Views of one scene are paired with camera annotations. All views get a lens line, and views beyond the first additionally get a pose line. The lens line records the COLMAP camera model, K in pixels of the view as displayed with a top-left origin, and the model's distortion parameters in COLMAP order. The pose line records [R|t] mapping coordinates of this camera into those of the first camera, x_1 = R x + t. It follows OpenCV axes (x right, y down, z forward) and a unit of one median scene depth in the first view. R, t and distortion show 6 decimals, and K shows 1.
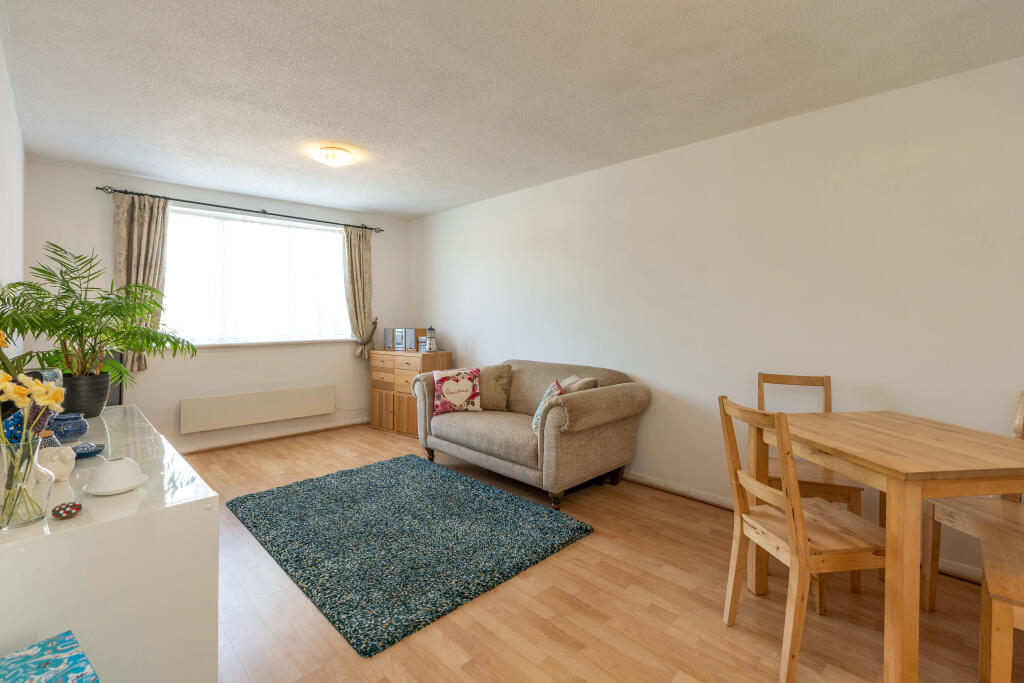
lens RADIAL K [[467.8, 0, 509.6], [0, 467.8, 312.6], [0, 0, 1]] dist [-0.000579, 0.000423]
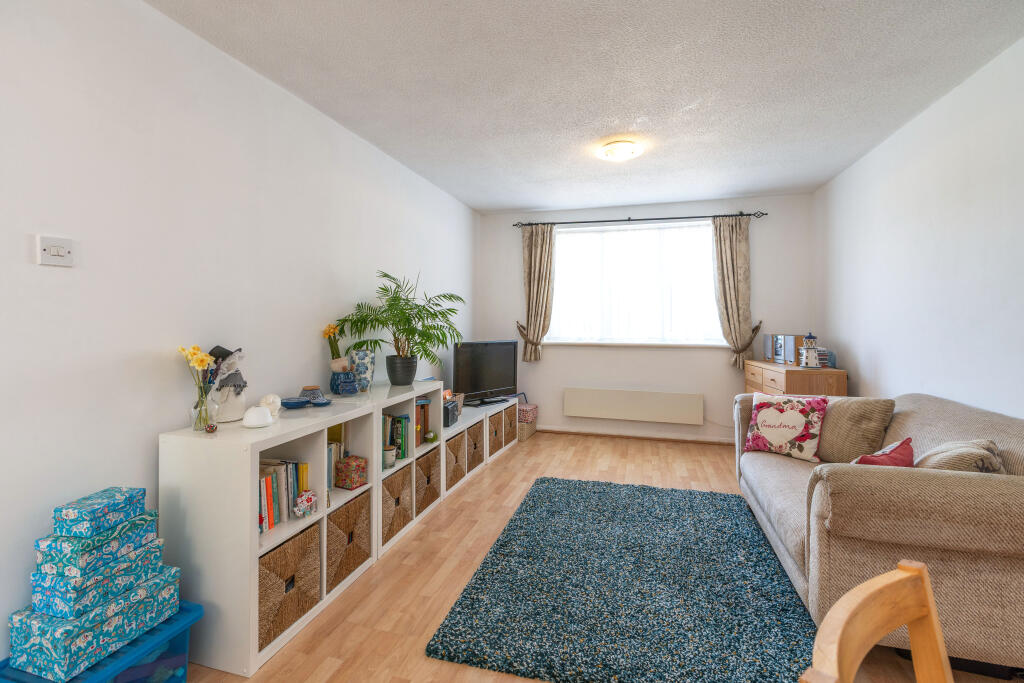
lens RADIAL K [[467.8, 0, 509.6], [0, 467.8, 312.6], [0, 0, 1]] dist [-0.000579, 0.000423]
pose [[0.497687, -0.006941, -0.867329, 0.298097], [0.001502, 0.999973, -0.007141, 0.001657], [0.867355, 0.002251, 0.497684, 0.289885]]
